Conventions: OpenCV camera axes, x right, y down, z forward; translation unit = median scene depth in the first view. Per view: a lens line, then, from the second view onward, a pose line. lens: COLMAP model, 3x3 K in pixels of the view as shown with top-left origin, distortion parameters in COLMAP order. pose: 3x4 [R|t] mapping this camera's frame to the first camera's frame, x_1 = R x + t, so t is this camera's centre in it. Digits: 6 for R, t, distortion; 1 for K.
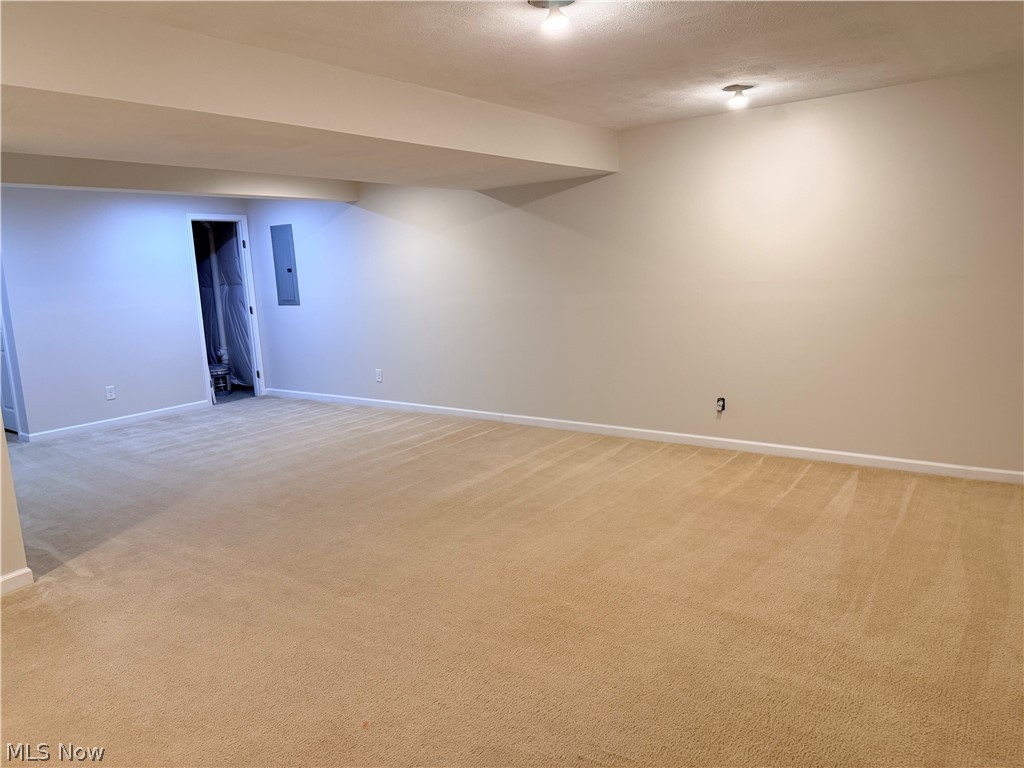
lens RADIAL K [[726.4, 0, 513.9], [0, 726.4, 382.1], [0, 0, 1]] dist [0.124976, -0.162731]
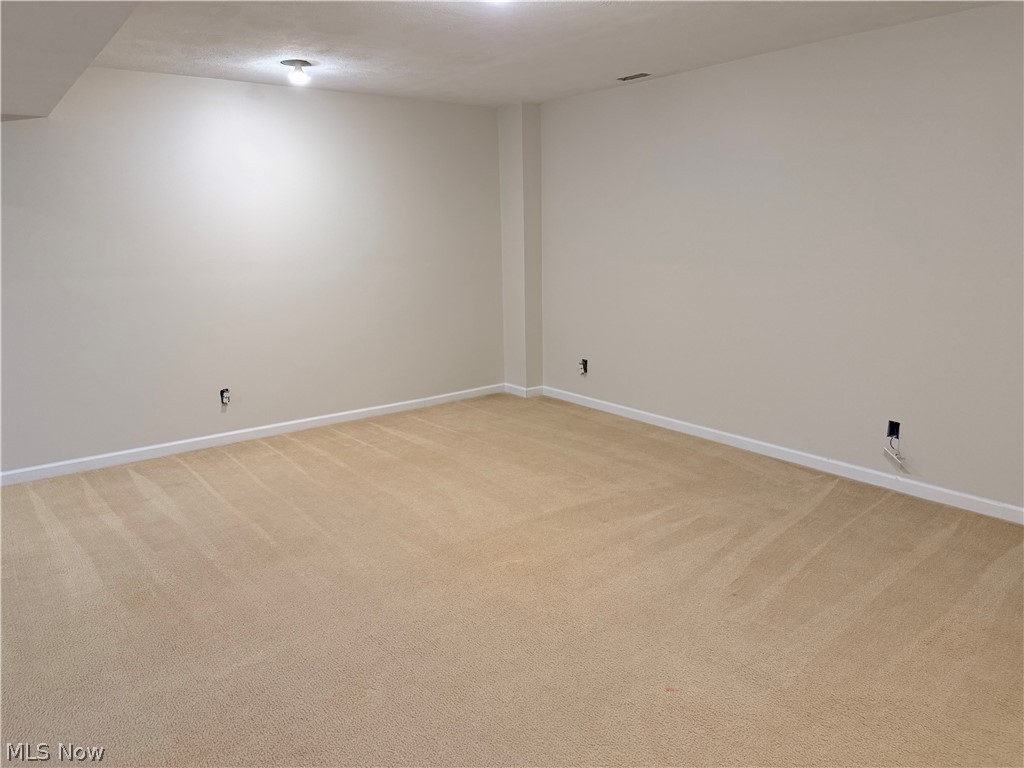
lens RADIAL K [[726.4, 0, 513.9], [0, 726.4, 382.1], [0, 0, 1]] dist [0.124976, -0.162731]
pose [[0.282152, -0.164686, 0.945129, -0.560748], [0.165586, 0.978731, 0.121108, -0.045023], [-0.944971, 0.122329, 0.303421, 0.426092]]
